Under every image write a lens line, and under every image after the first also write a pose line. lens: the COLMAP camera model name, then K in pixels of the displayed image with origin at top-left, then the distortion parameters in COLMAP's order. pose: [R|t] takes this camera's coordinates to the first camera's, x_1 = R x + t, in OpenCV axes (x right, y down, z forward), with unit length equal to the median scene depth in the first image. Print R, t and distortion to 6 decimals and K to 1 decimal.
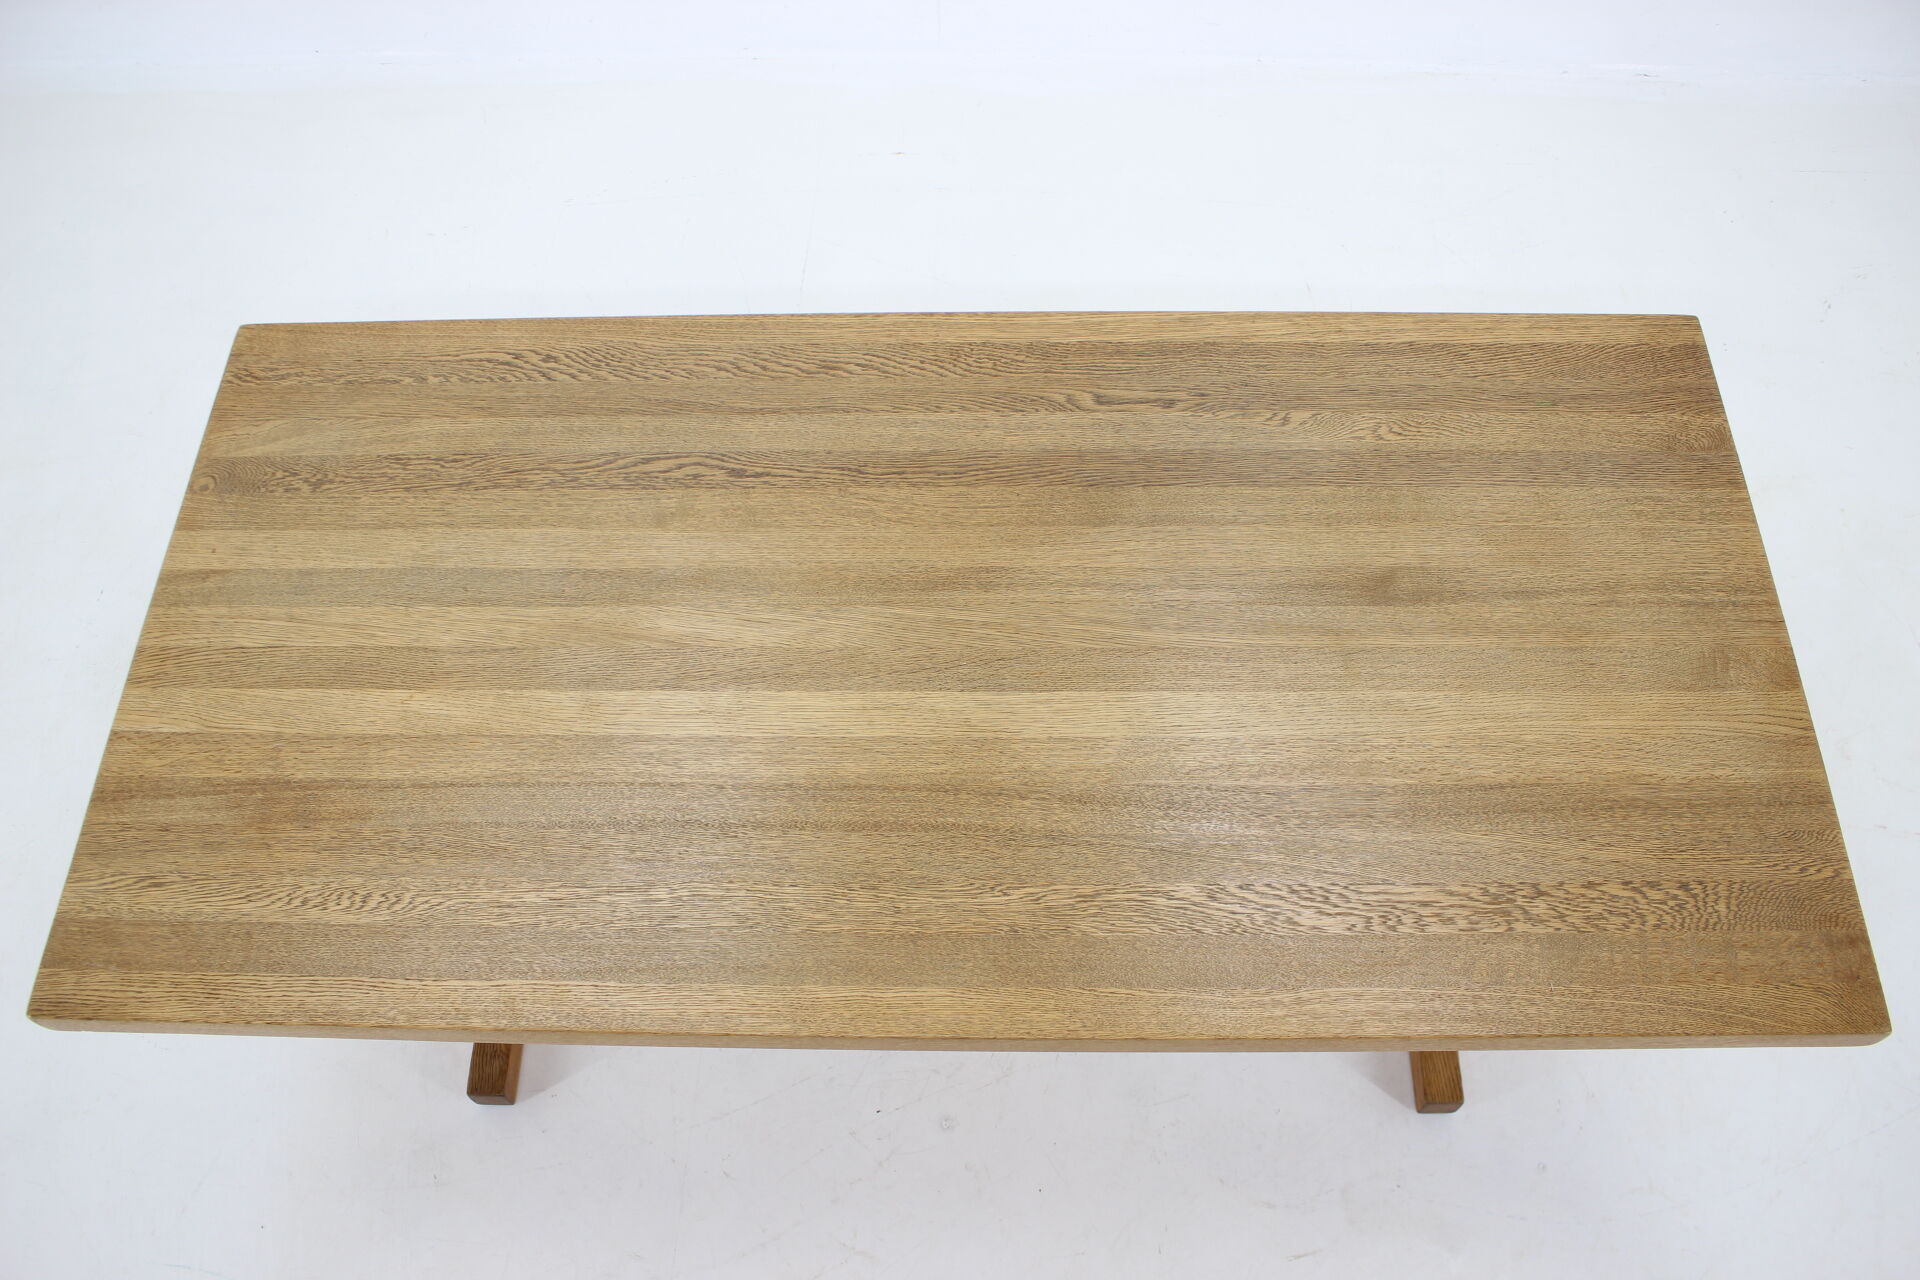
lens RADIAL K [[1618.5, 0, 955.8], [0, 1618.5, 675.9], [0, 0, 1]] dist [-0.147537, 0.114912]
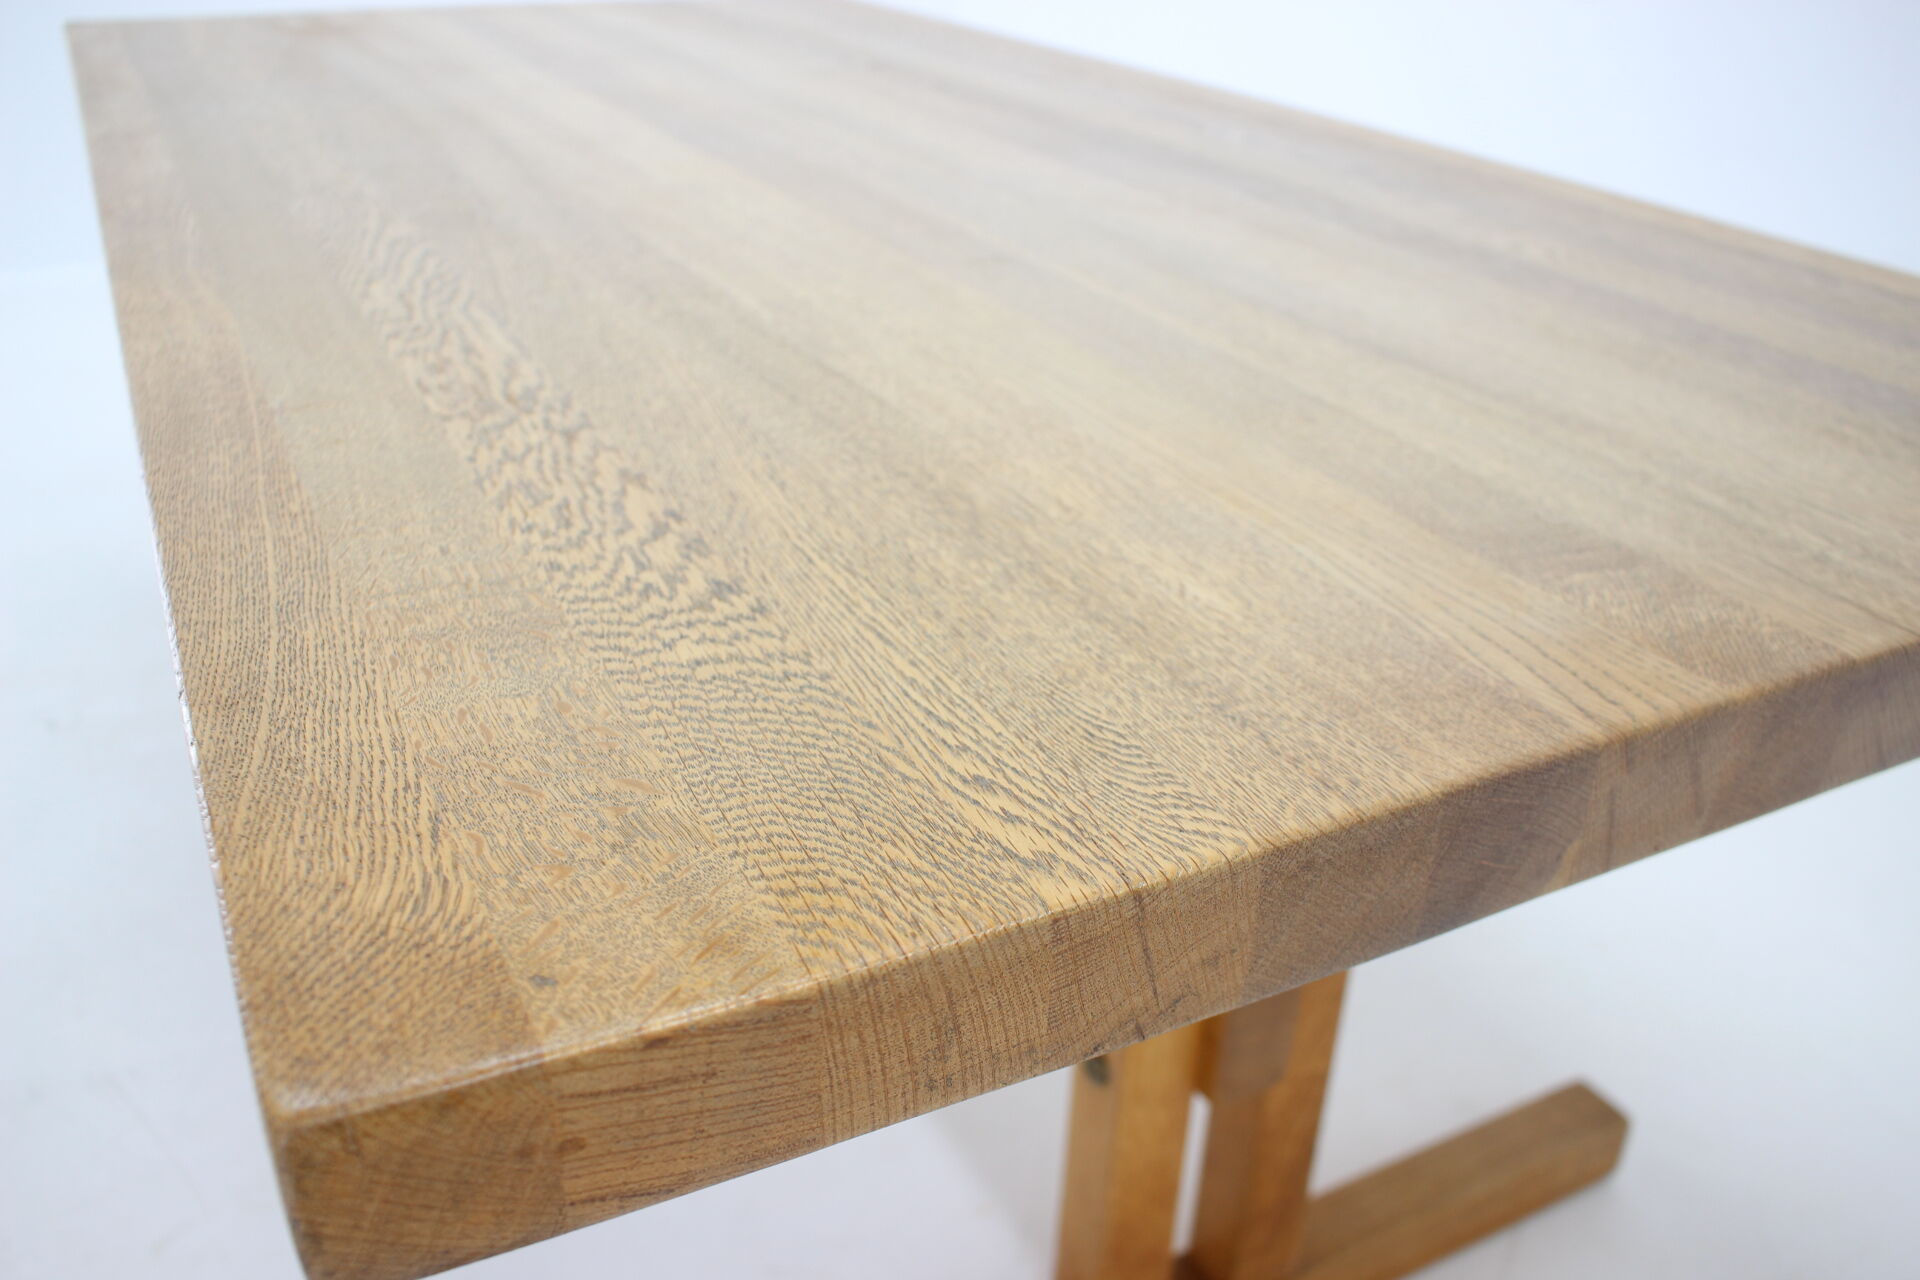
lens RADIAL K [[1651.0, 0, 953.3], [0, 1651.0, 630.8], [0, 0, 1]] dist [-0.122045, -0.002776]
pose [[0.474714, 0.431639, -0.767029, 0.641556], [-0.785364, 0.601137, -0.147777, 0.133863], [0.397303, 0.672549, 0.624362, 0.737785]]
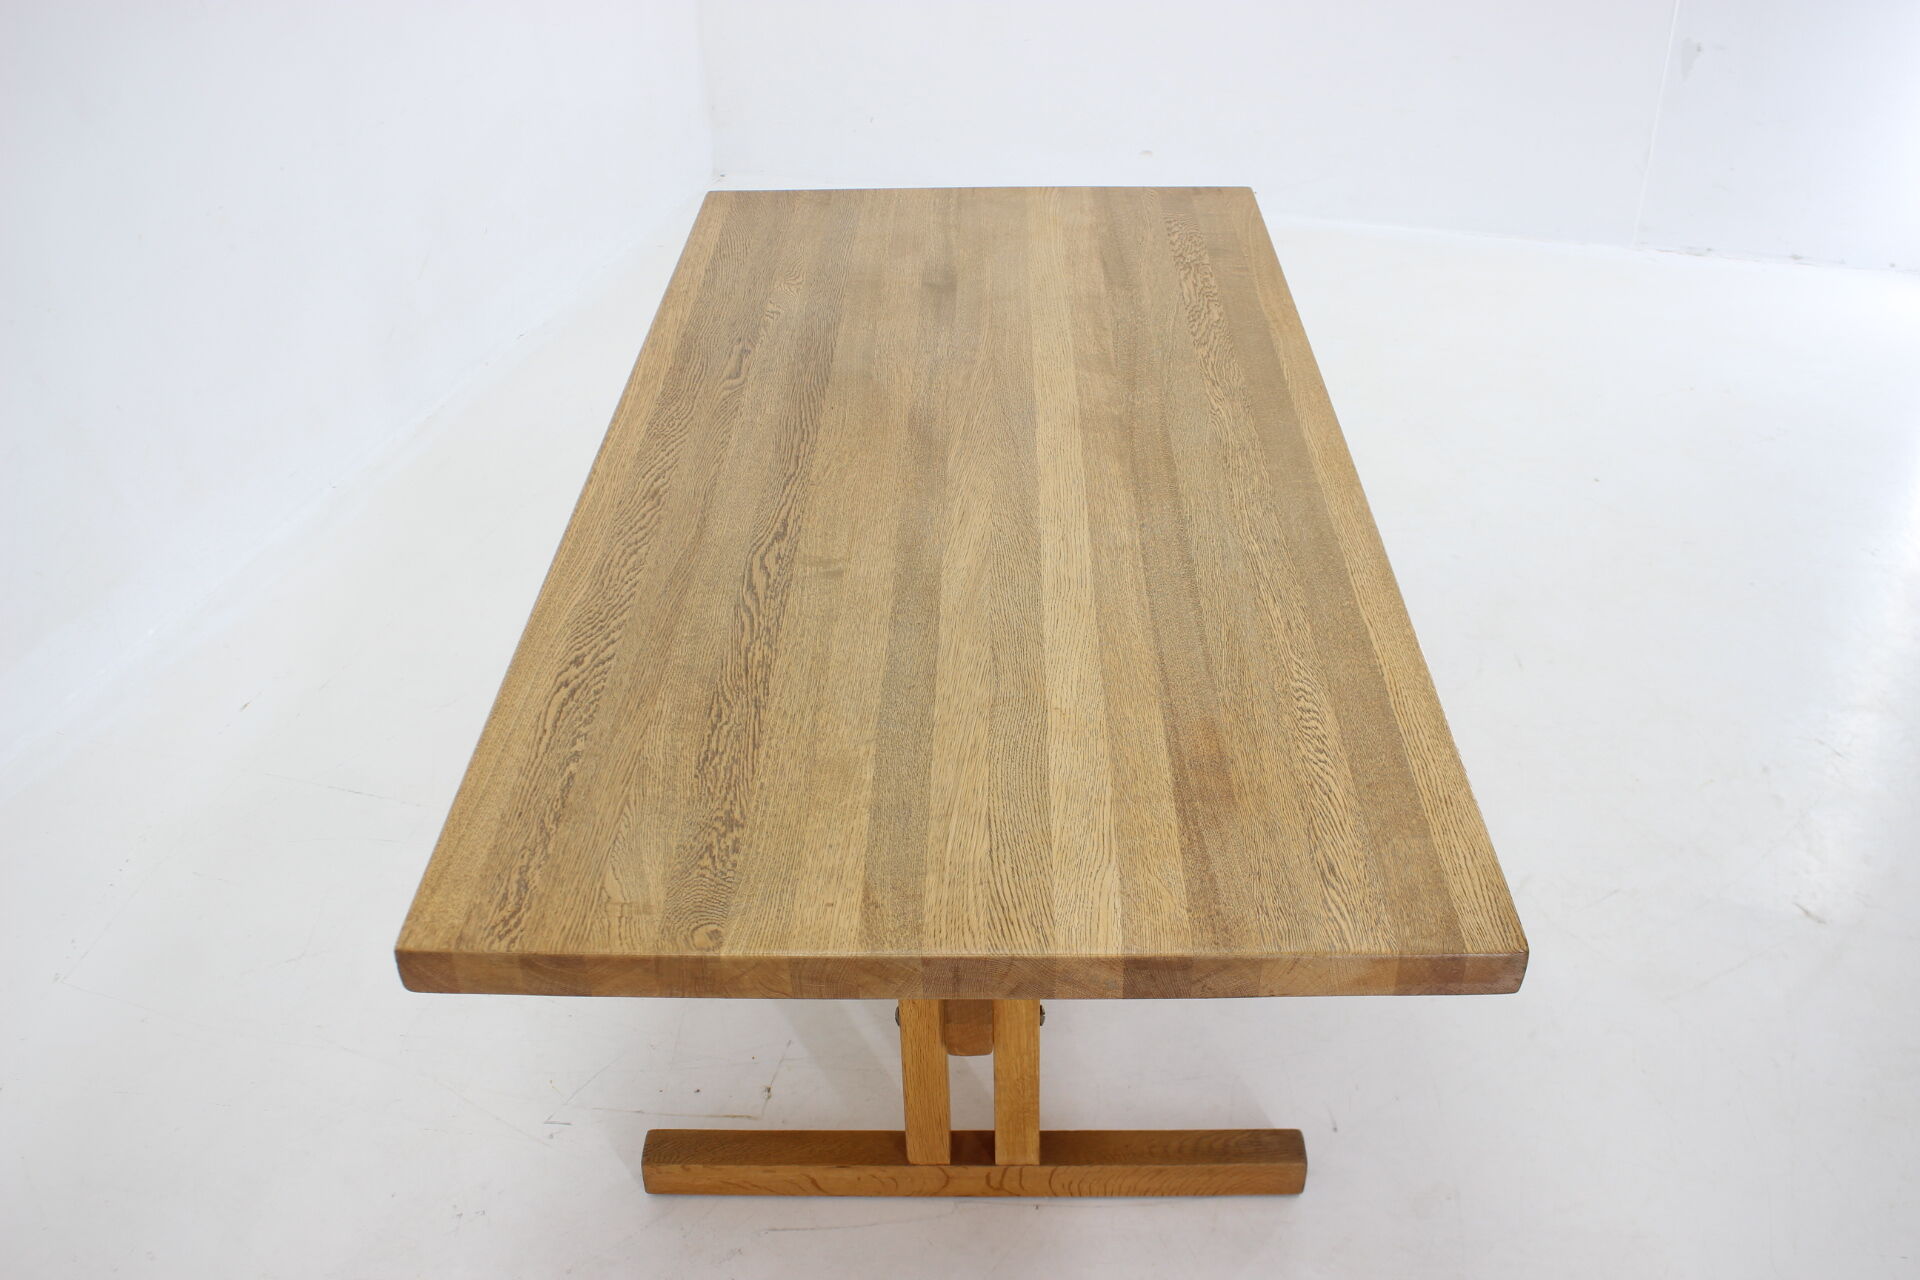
lens RADIAL K [[1768.3, 0, 966.0], [0, 1768.3, 628.2], [0, 0, 1]] dist [-0.130991, 0.000000]
pose [[-0.001278, -0.517884, 0.855450, -1.112902], [0.877938, 0.408986, 0.248909, -0.280434], [-0.478773, 0.751350, 0.454148, 0.536842]]
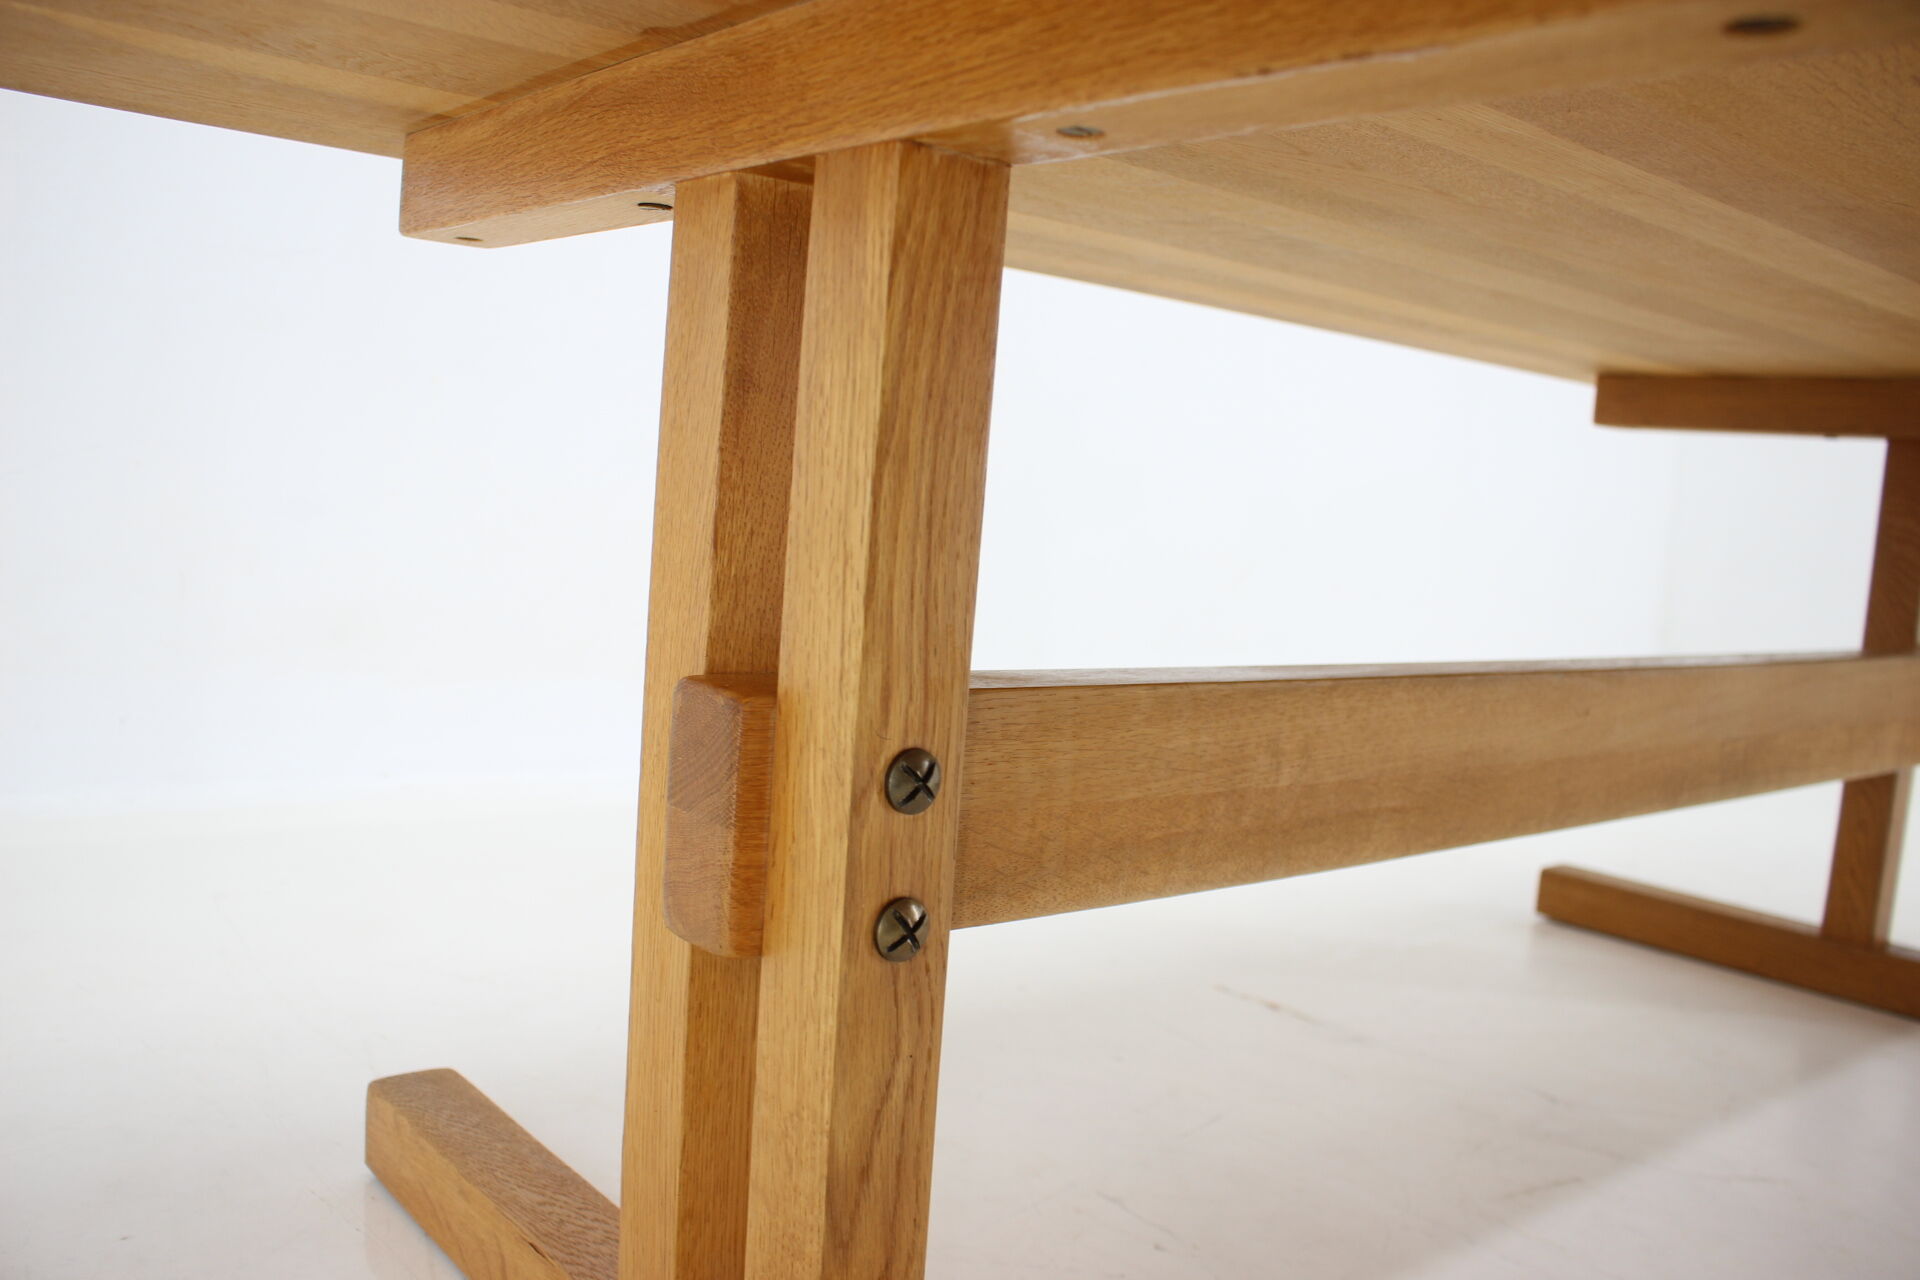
lens RADIAL K [[1618.5, 0, 959.3], [0, 1618.5, 645.8], [0, 0, 1]] dist [-0.147537, 0.114912]
pose [[0.755103, 0.018165, 0.655355, -0.544573], [0.514860, 0.602424, -0.609922, 0.269130], [-0.405880, 0.797970, 0.445540, 0.968596]]
